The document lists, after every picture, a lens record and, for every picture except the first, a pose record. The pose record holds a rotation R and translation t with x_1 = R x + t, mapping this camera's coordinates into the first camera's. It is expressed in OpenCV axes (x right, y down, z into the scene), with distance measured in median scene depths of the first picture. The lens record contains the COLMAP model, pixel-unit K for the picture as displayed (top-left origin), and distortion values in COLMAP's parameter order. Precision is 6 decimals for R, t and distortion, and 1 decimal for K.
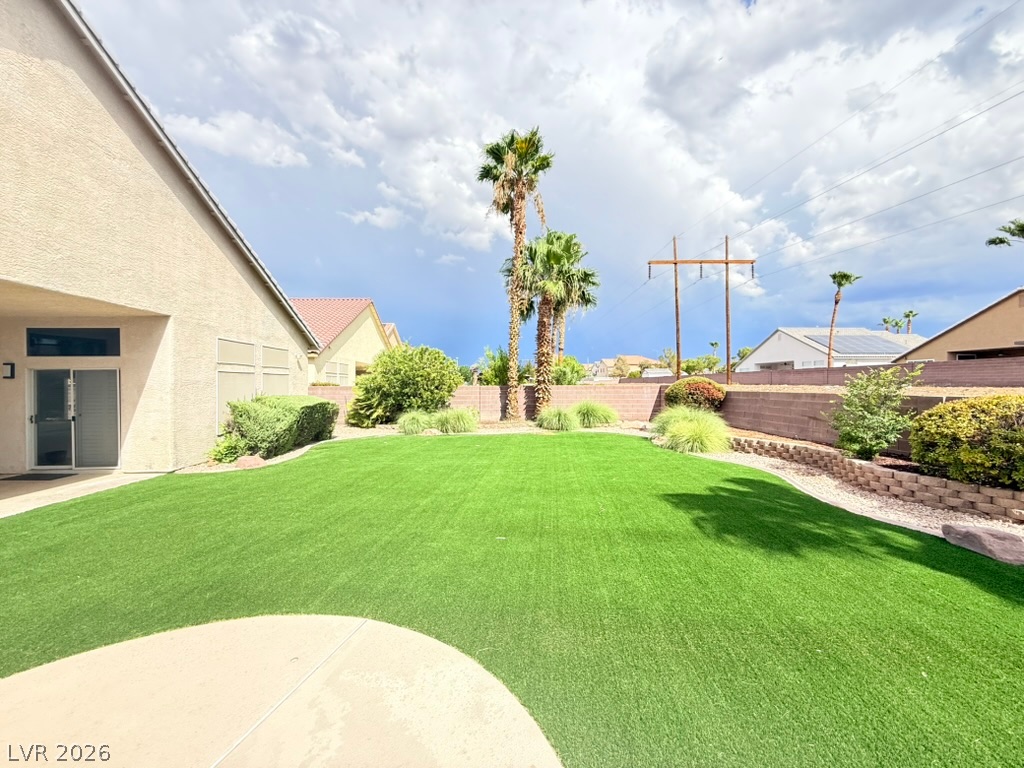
lens RADIAL K [[407.1, 0, 508.9], [0, 407.1, 384.7], [0, 0, 1]] dist [0.000040, -0.000226]
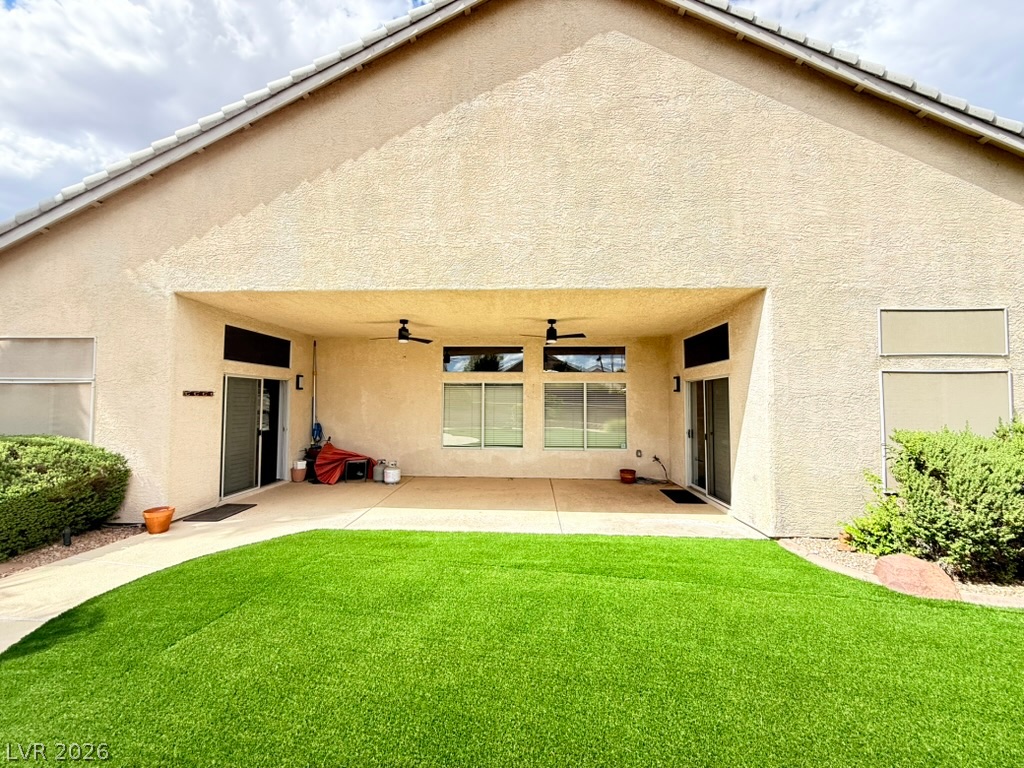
lens RADIAL K [[407.1, 0, 513.7], [0, 407.1, 383.1], [0, 0, 1]] dist [0.000040, -0.000226]
pose [[-0.078555, -0.040147, -0.996101, -0.173289], [-0.000484, 0.999190, -0.040233, 0.004194], [0.996910, -0.002678, -0.078511, 0.648254]]
